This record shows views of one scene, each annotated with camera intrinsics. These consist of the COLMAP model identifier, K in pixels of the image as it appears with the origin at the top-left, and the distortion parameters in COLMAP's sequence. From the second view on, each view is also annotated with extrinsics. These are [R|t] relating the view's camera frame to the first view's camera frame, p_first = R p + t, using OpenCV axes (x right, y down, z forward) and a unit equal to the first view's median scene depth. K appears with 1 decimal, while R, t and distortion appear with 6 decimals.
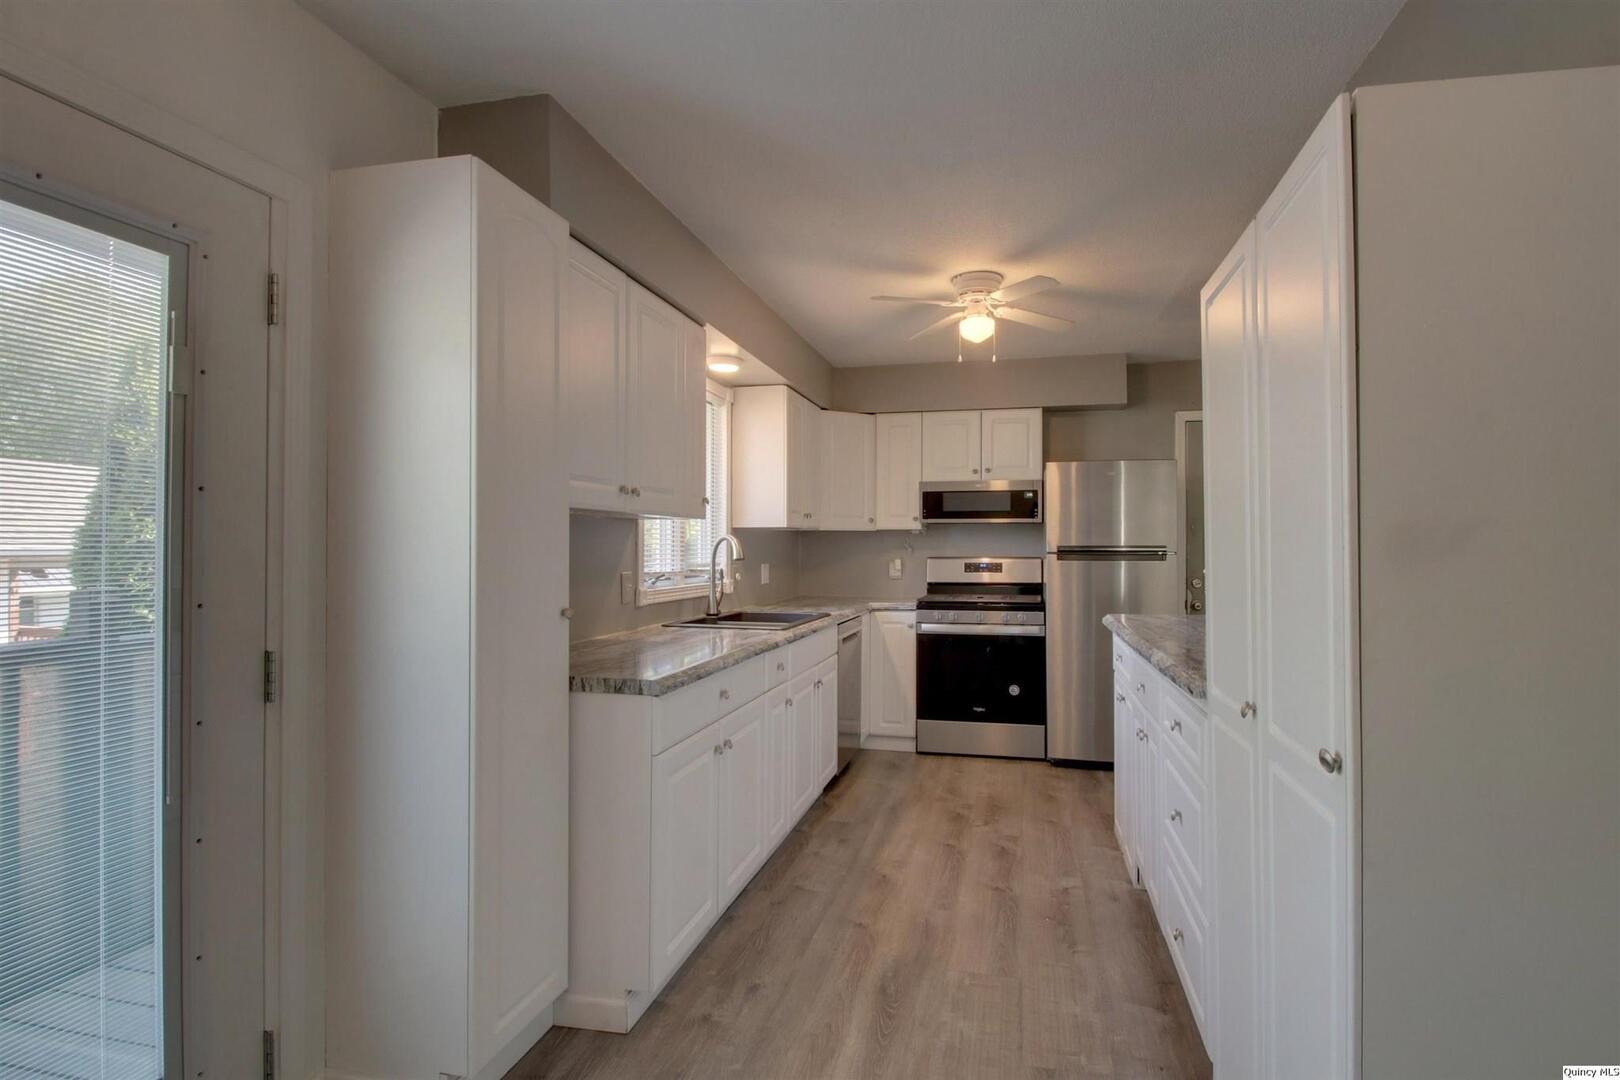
lens RADIAL K [[846.8, 0, 833.1], [0, 846.8, 532.4], [0, 0, 1]] dist [0.000058, 0.000060]
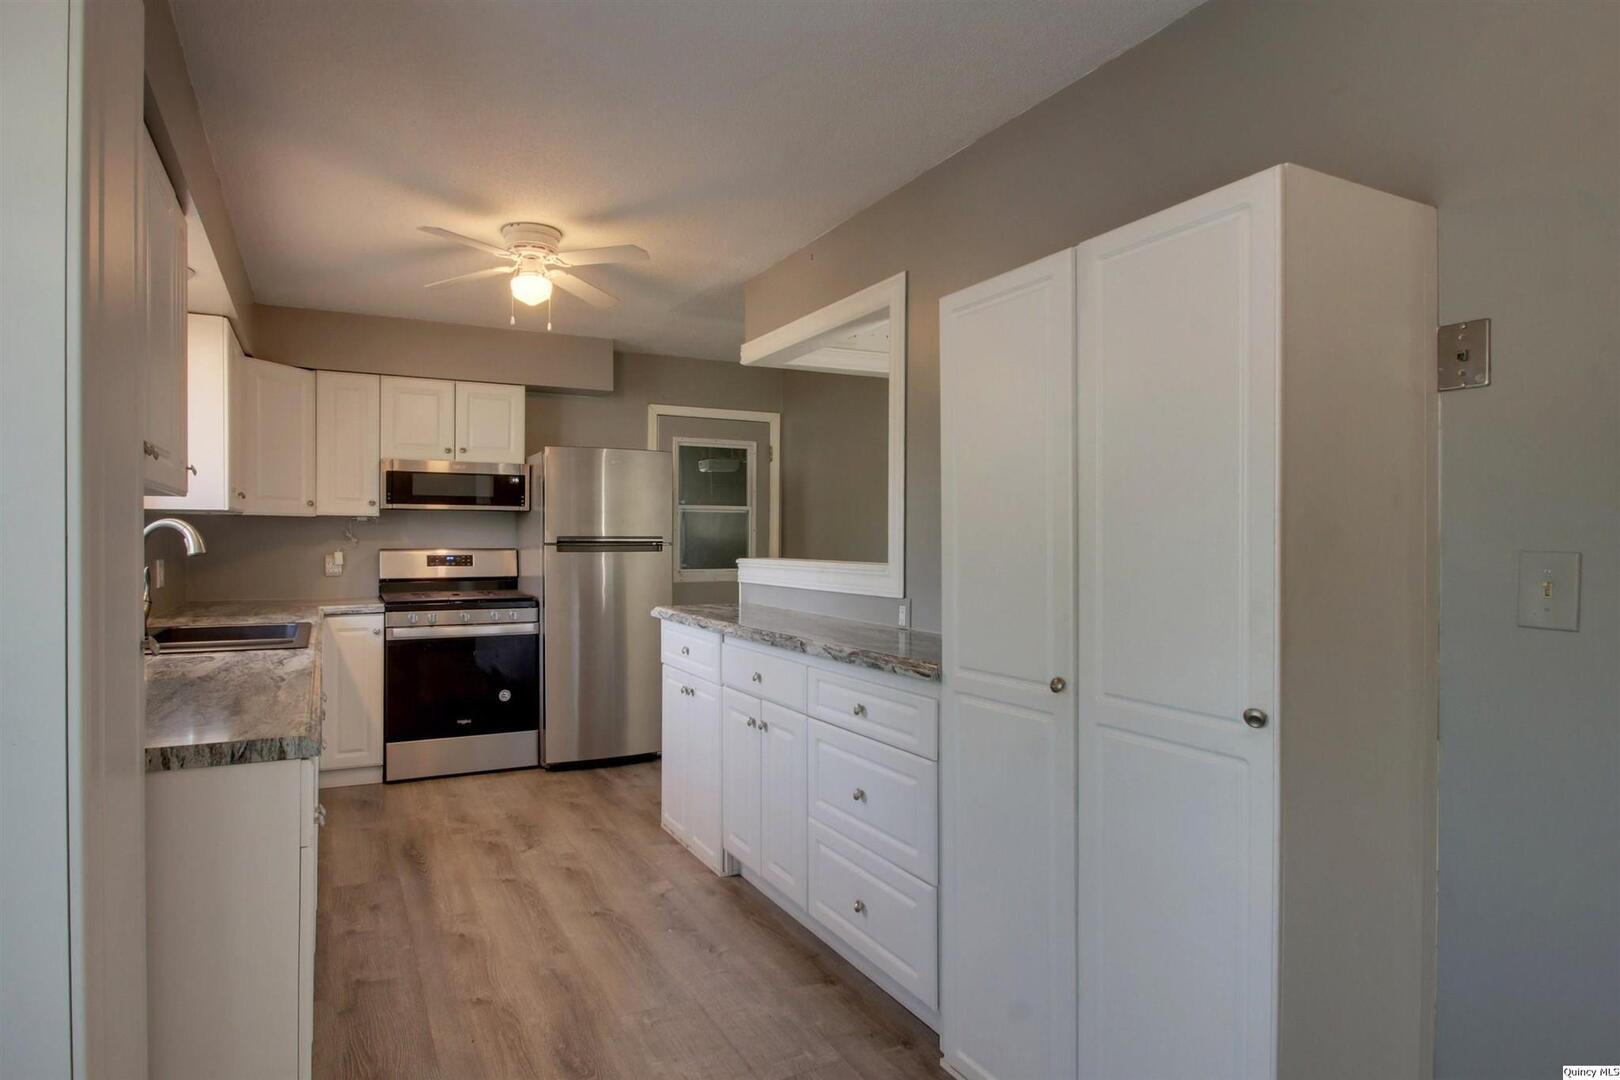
lens RADIAL K [[869.3, 0, 810.0], [0, 869.3, 540.0], [0, 0, 1]] dist [-0.001251, 0.000627]
pose [[0.775981, 0.000976, 0.630755, -0.138033], [-0.013914, 0.999782, 0.015571, 0.001289], [-0.630602, -0.020859, 0.775826, 0.088808]]
